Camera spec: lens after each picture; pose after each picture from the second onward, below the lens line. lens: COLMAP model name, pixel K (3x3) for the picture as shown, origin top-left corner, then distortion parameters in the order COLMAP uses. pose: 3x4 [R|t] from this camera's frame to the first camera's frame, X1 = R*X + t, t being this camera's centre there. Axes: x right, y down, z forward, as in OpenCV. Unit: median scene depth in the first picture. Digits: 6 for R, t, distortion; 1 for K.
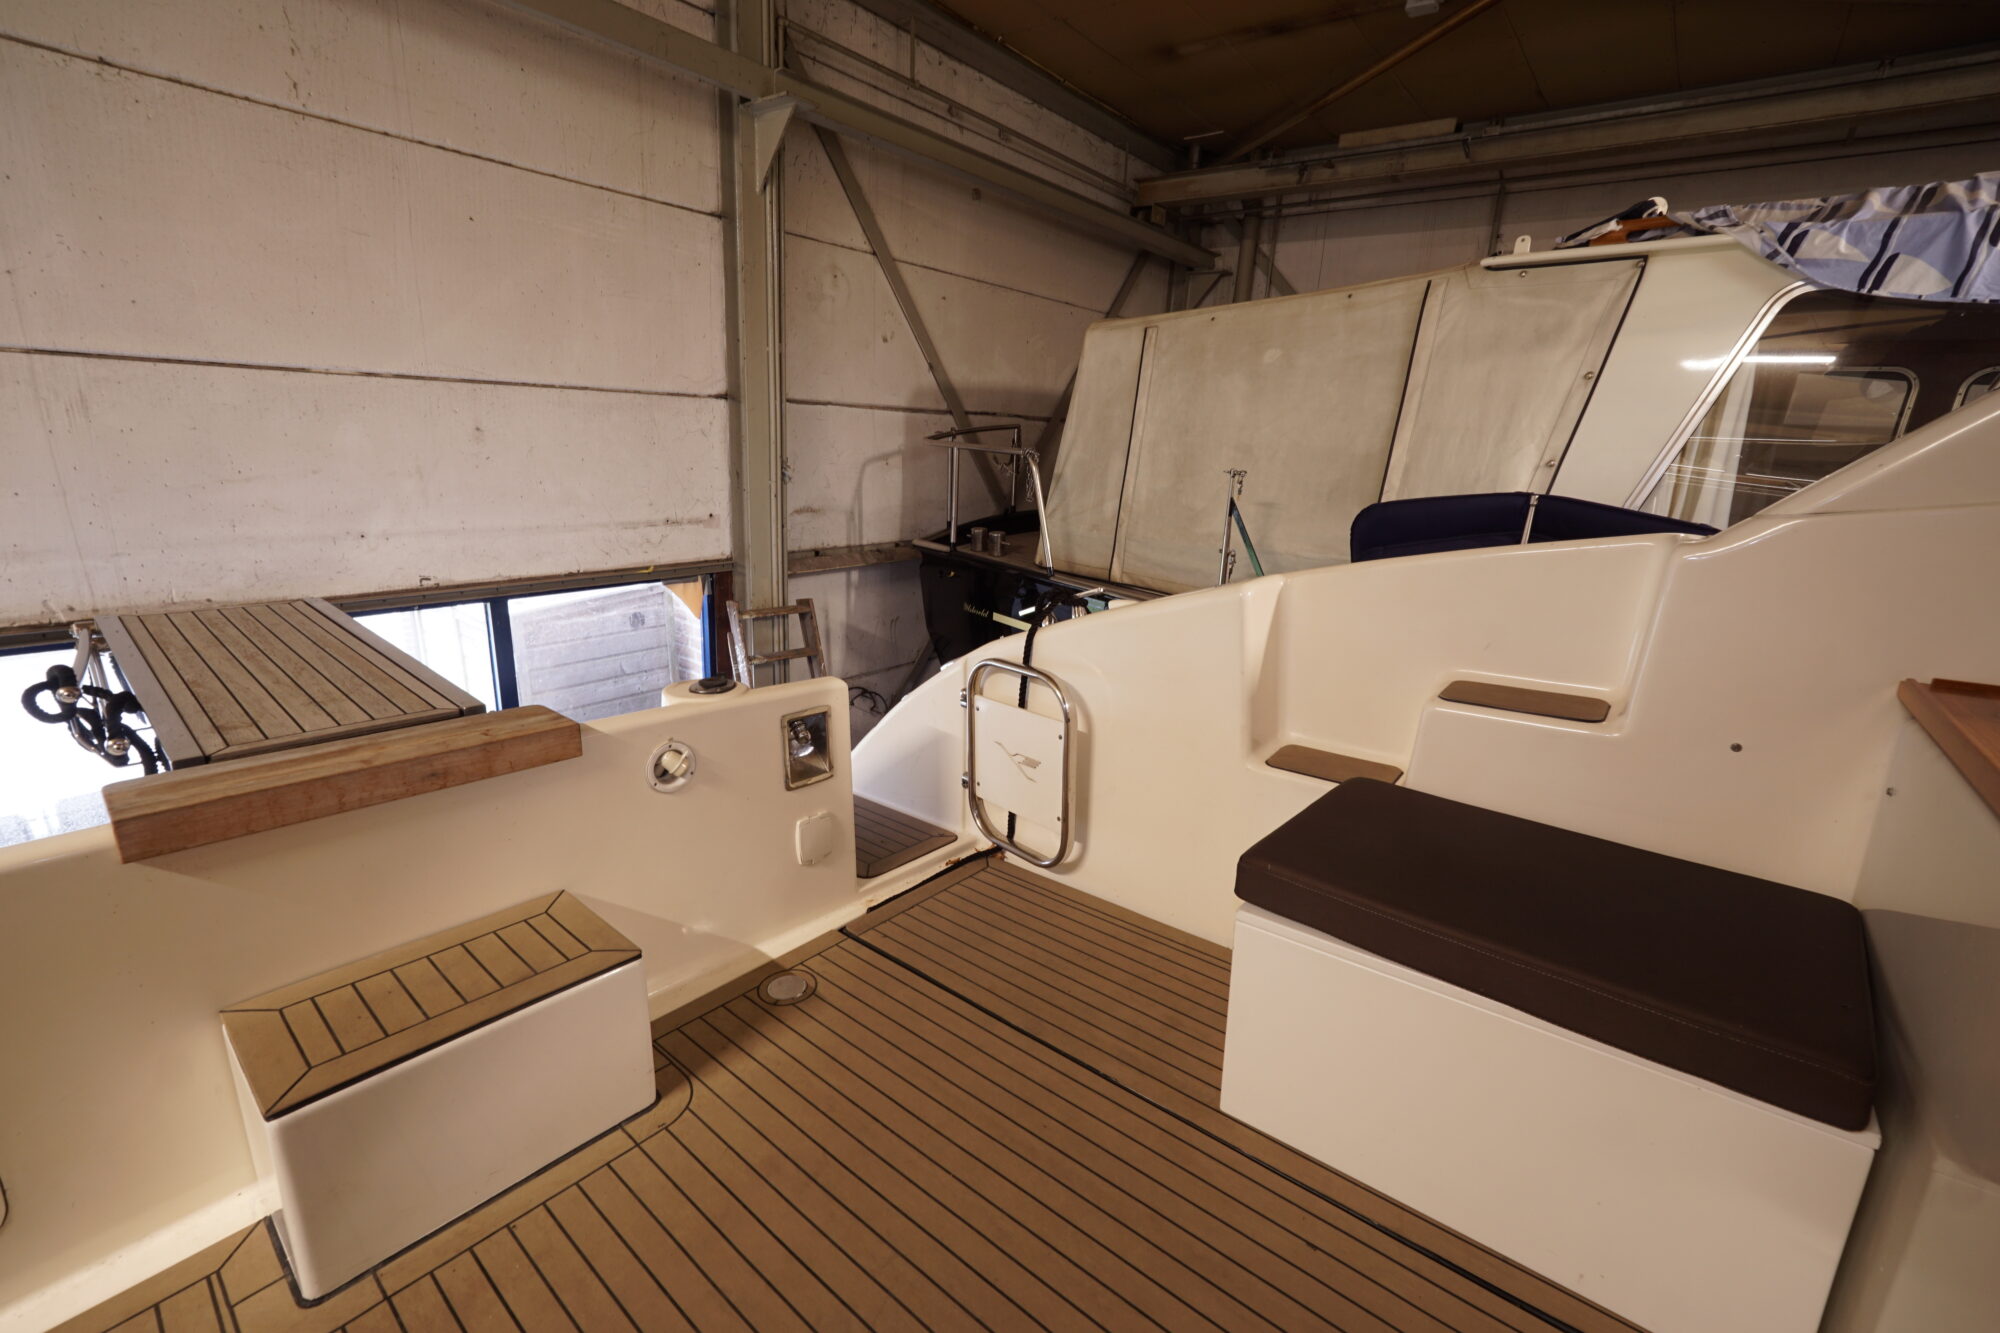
lens RADIAL K [[841.1, 0, 997.0], [0, 841.1, 668.3], [0, 0, 1]] dist [-0.018316, 0.007188]
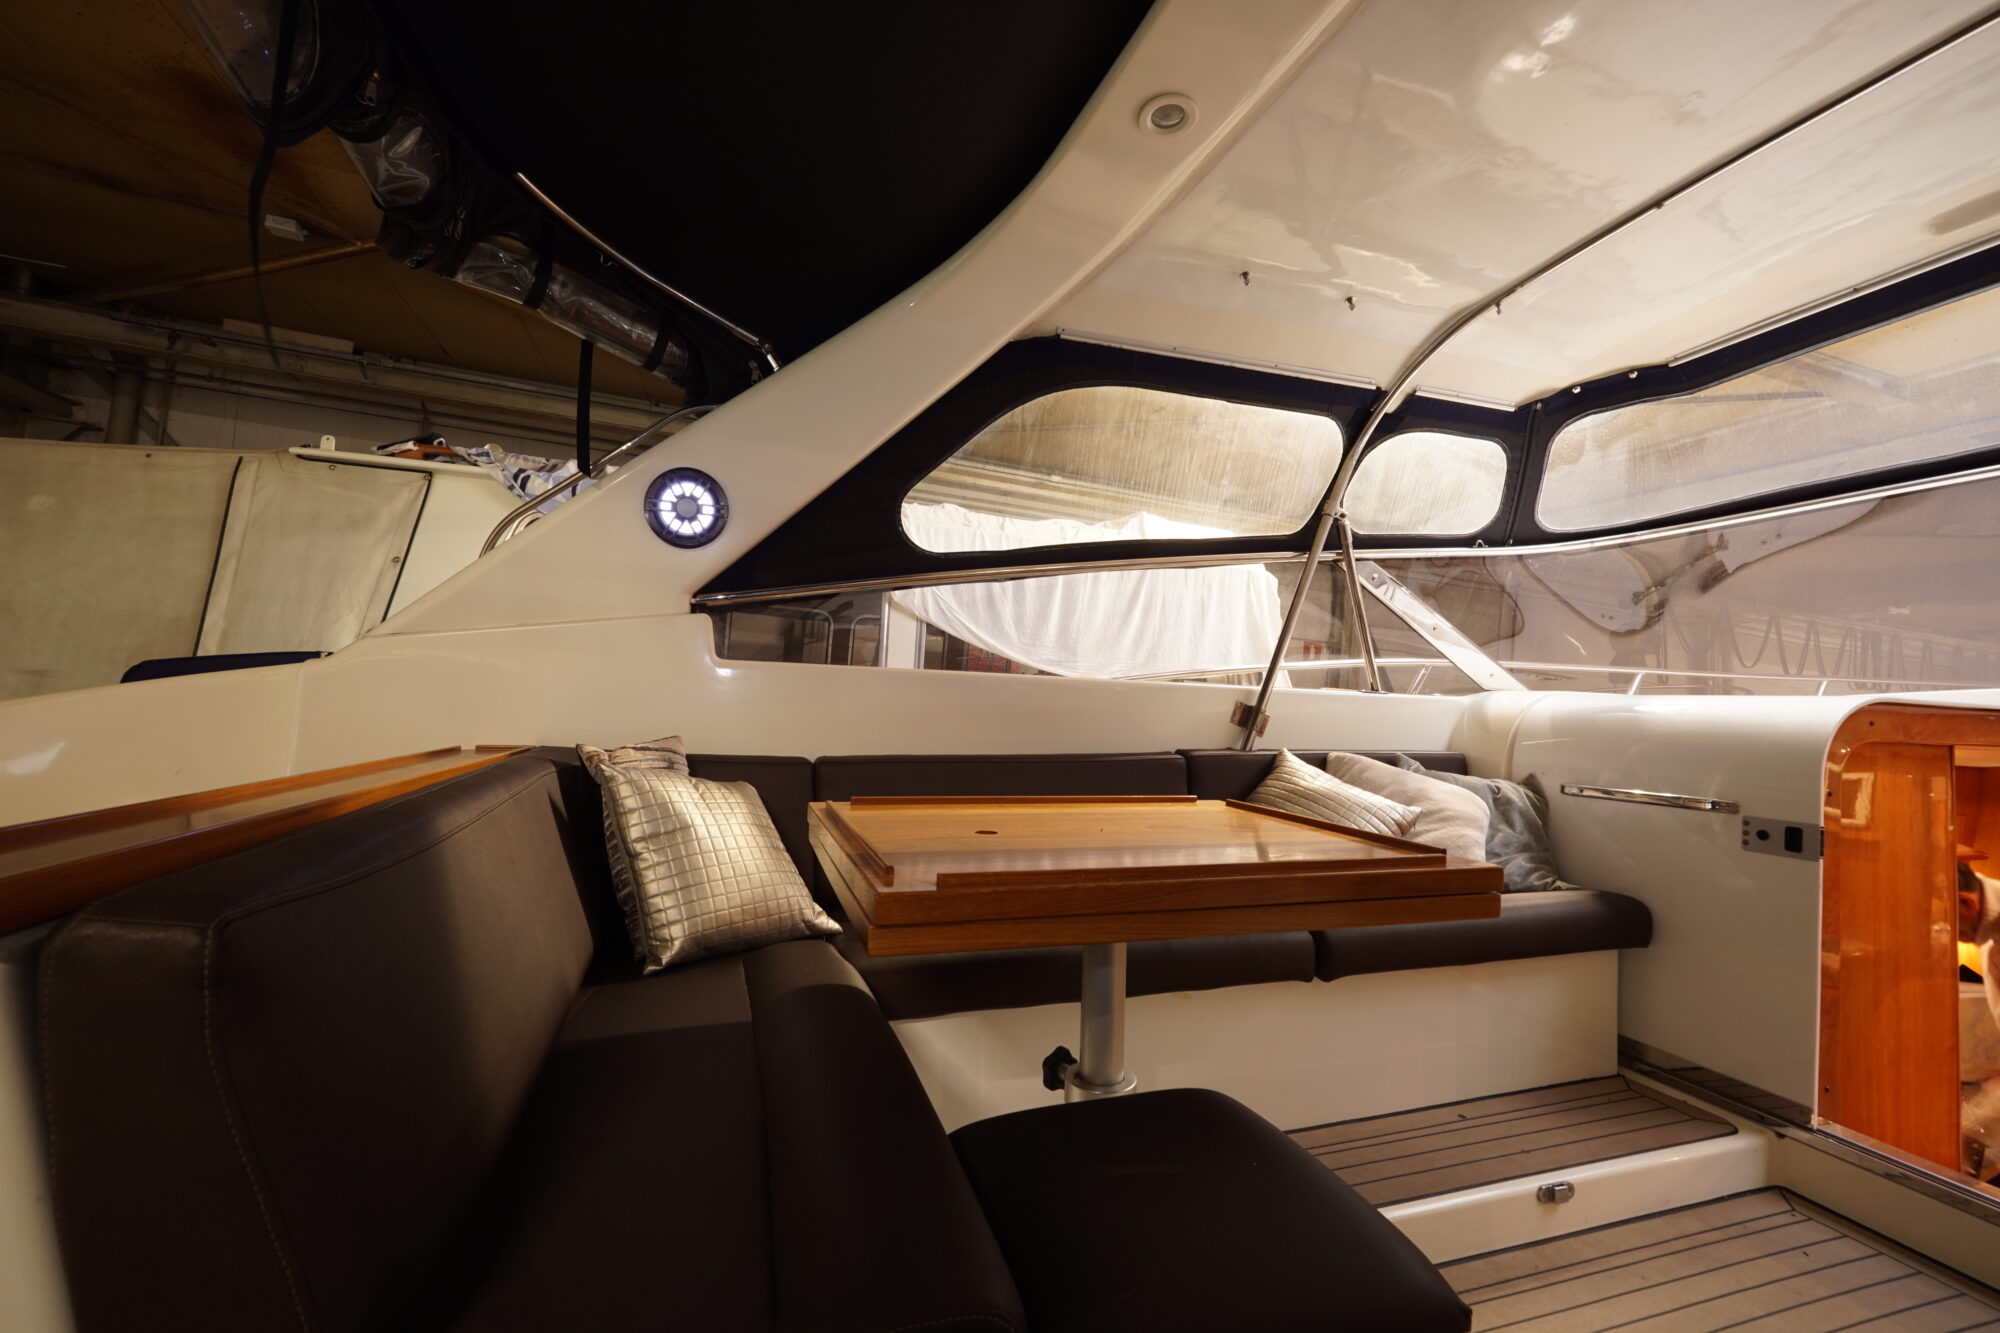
lens RADIAL K [[841.1, 0, 994.2], [0, 841.1, 667.6], [0, 0, 1]] dist [-0.018316, 0.007188]
pose [[0.541656, 0.034036, 0.839911, 0.172392], [0.184323, 0.970054, -0.158179, 0.121757], [-0.820142, 0.240493, 0.519162, -0.232468]]
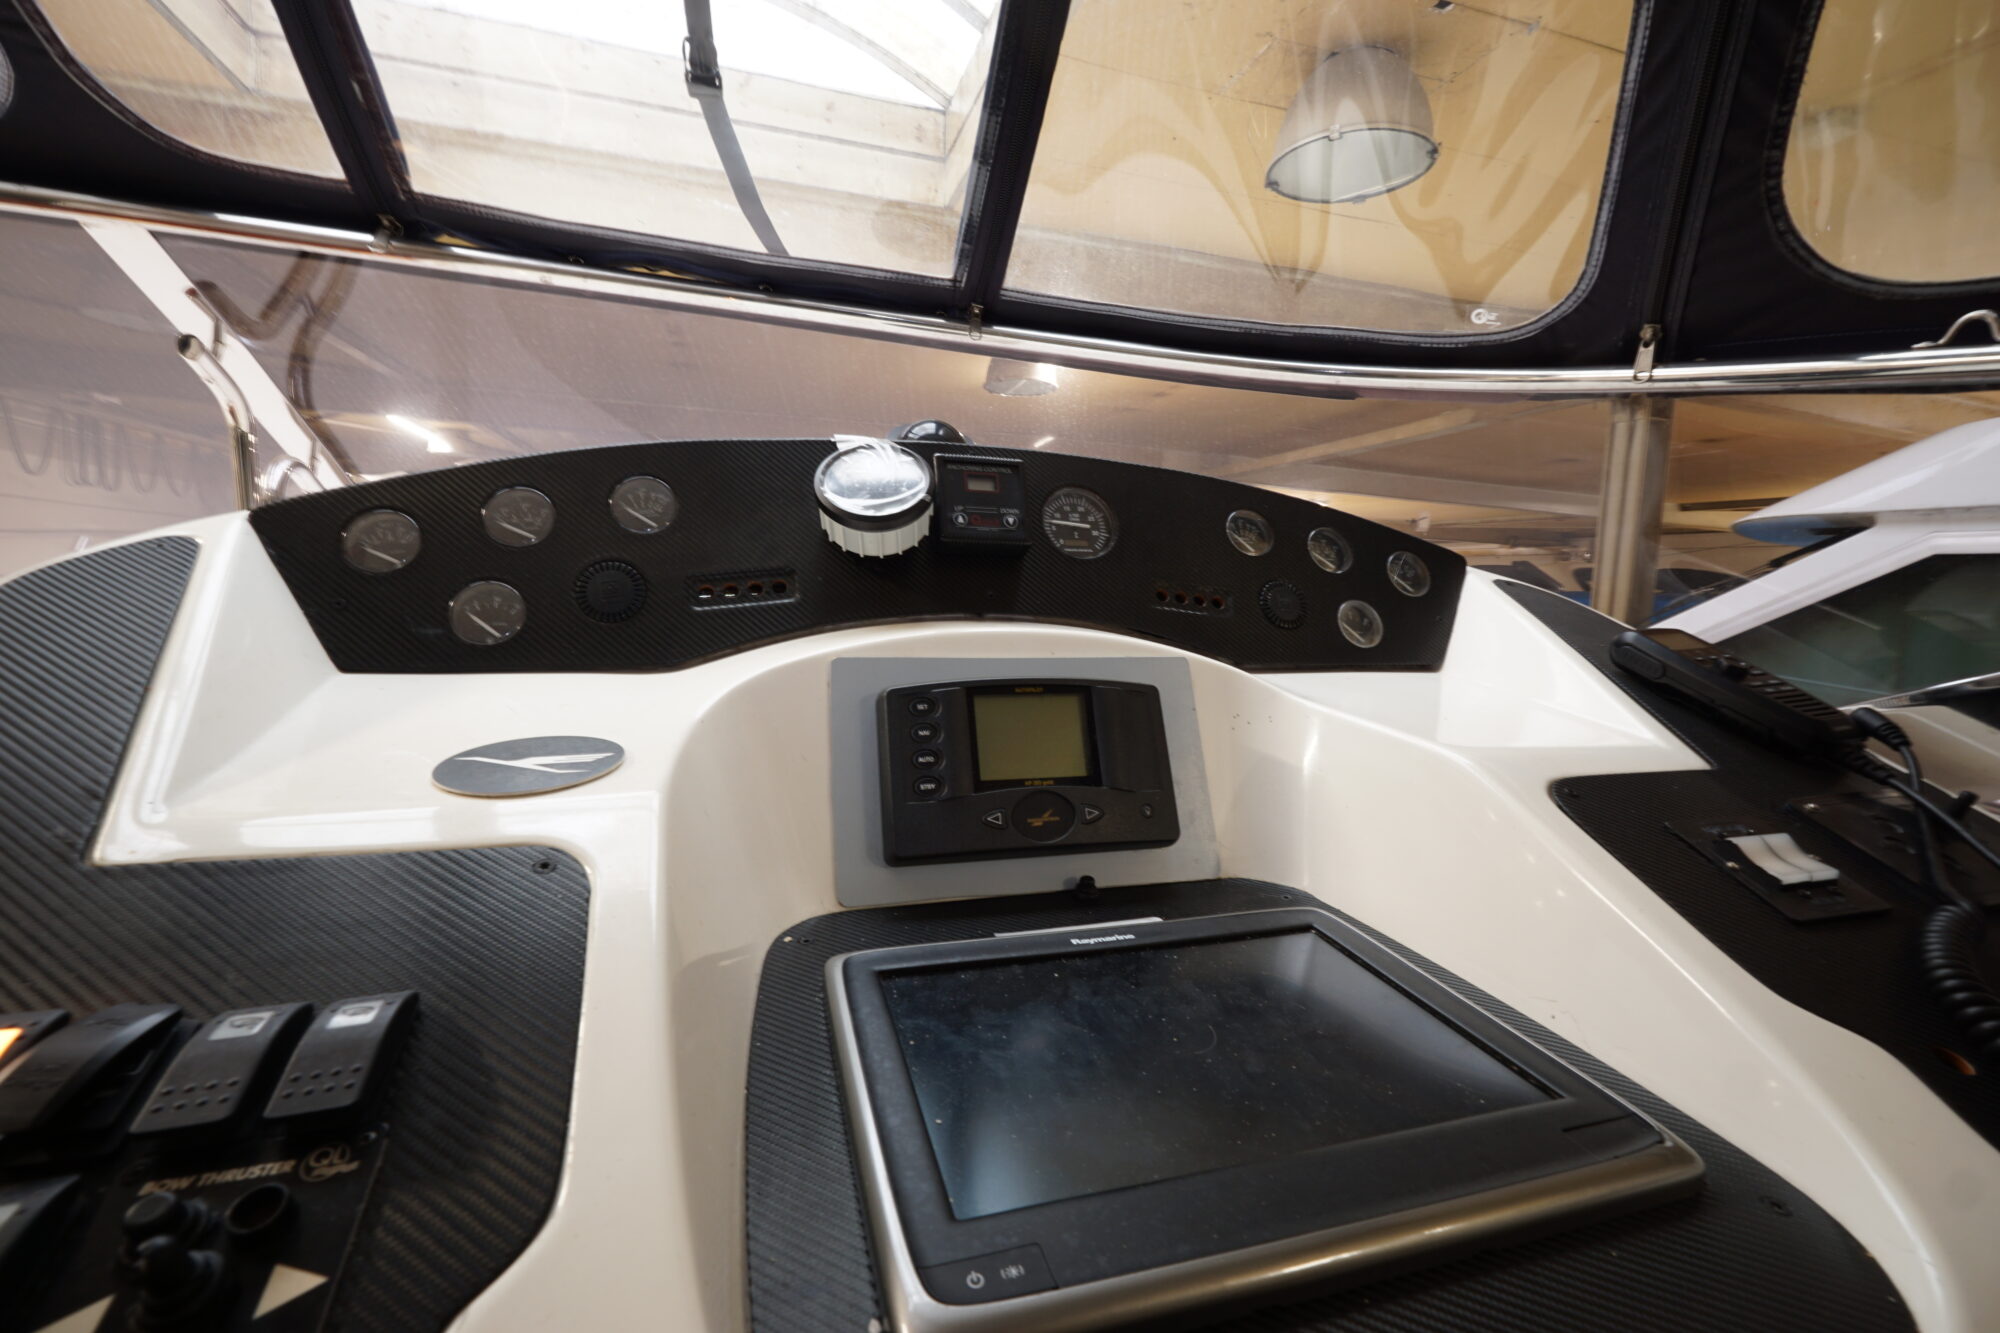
lens RADIAL K [[841.1, 0, 992.1], [0, 841.1, 672.4], [0, 0, 1]] dist [-0.018316, 0.007188]
pose [[-0.833308, -0.144179, 0.533677, 0.665135], [0.069550, 0.930376, 0.359950, 0.106491], [-0.548417, 0.337066, -0.765261, -0.657410]]
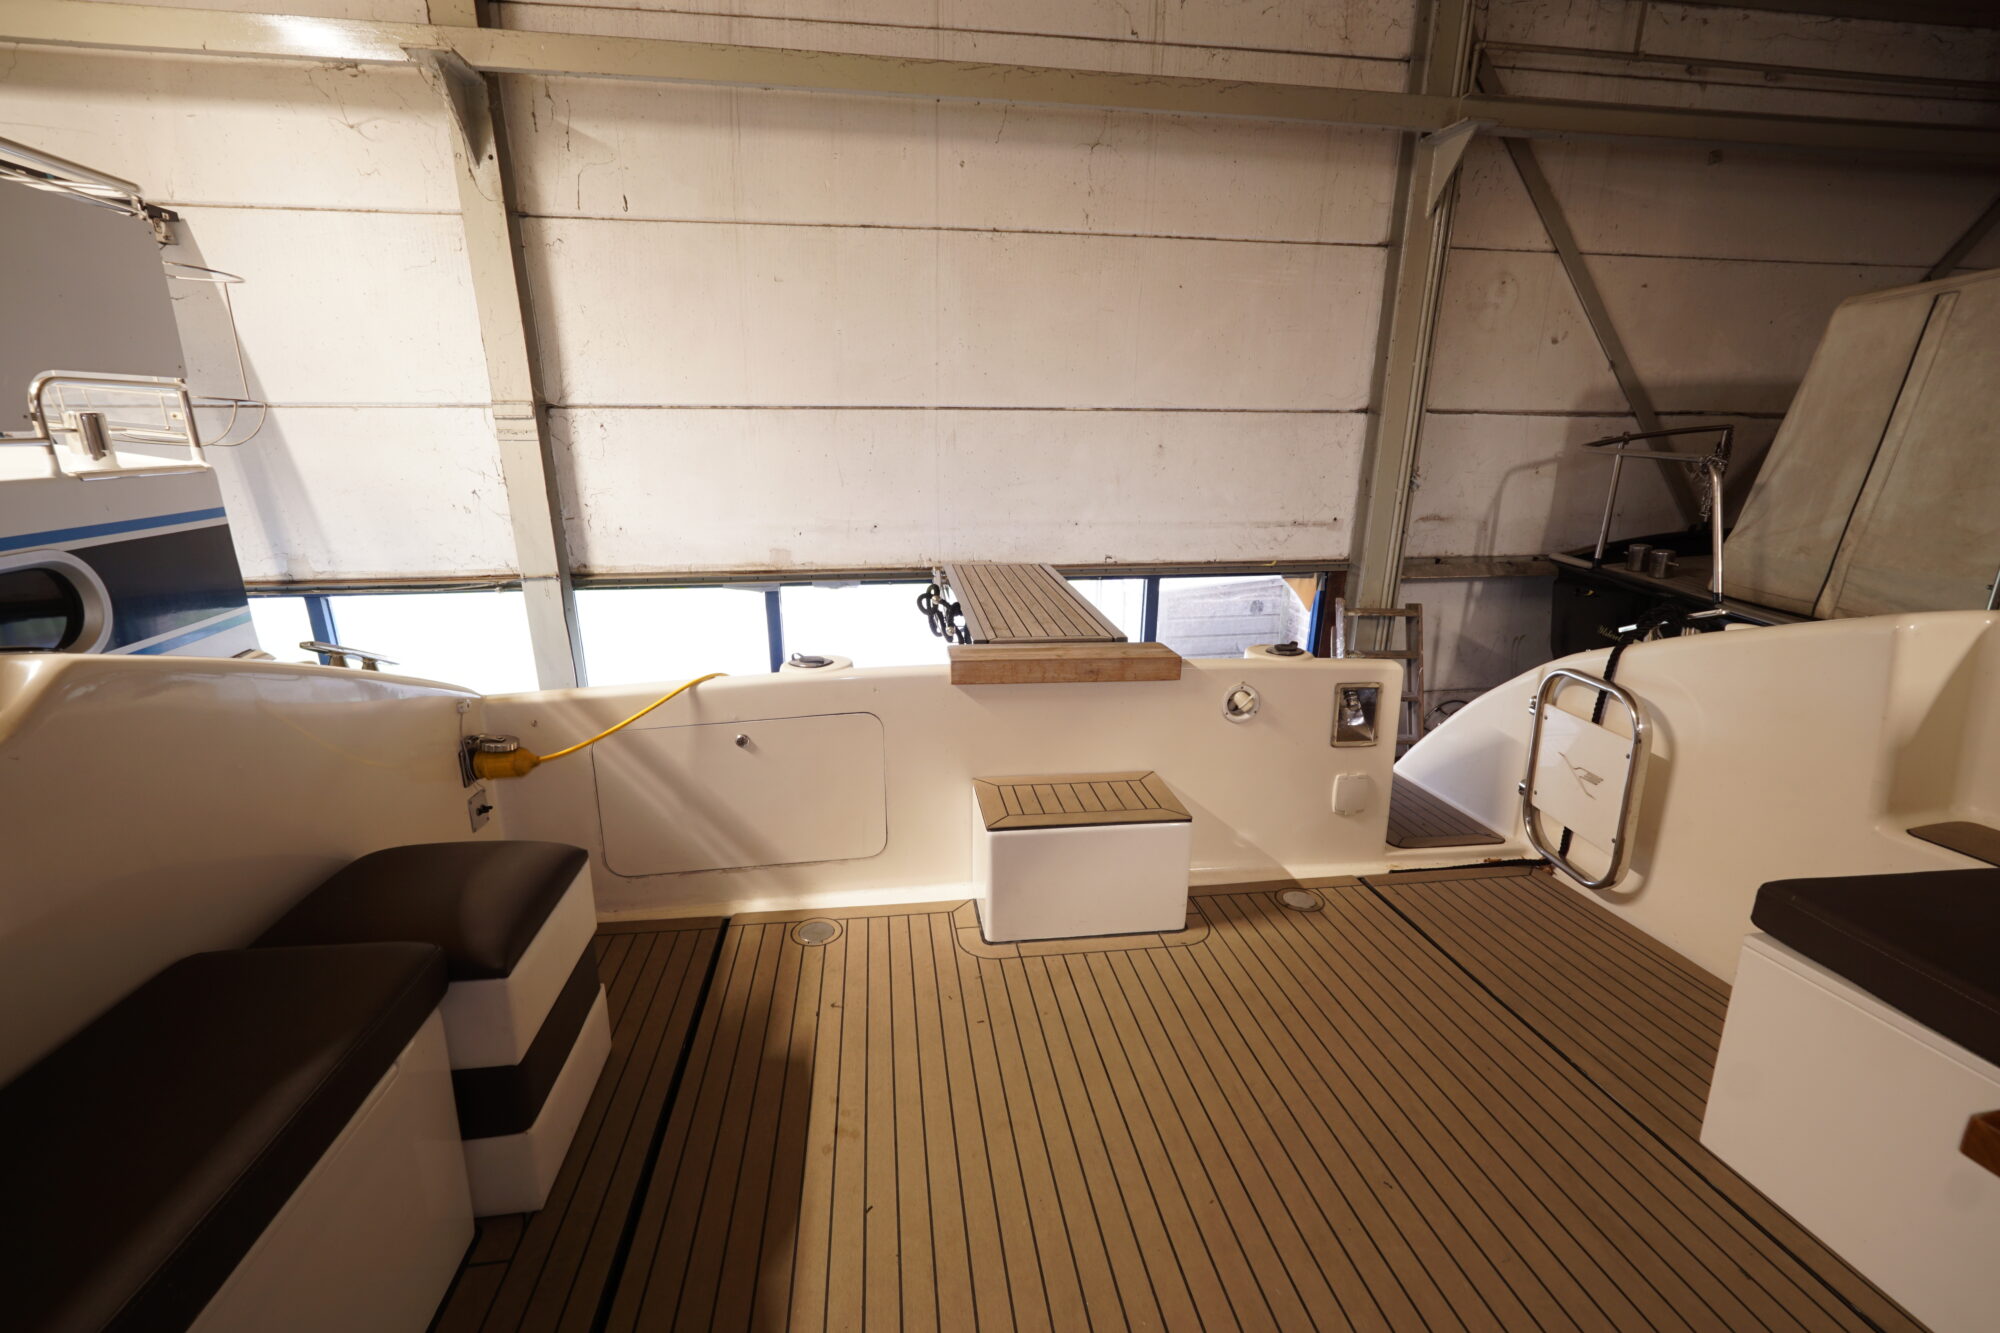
lens RADIAL K [[841.1, 0, 995.0], [0, 841.1, 671.2], [0, 0, 1]] dist [-0.018316, 0.007188]
pose [[0.739939, 0.150029, -0.655730, 0.117828], [-0.152810, 0.986815, 0.053347, 0.035316], [0.655087, 0.060728, 0.753109, -0.161017]]
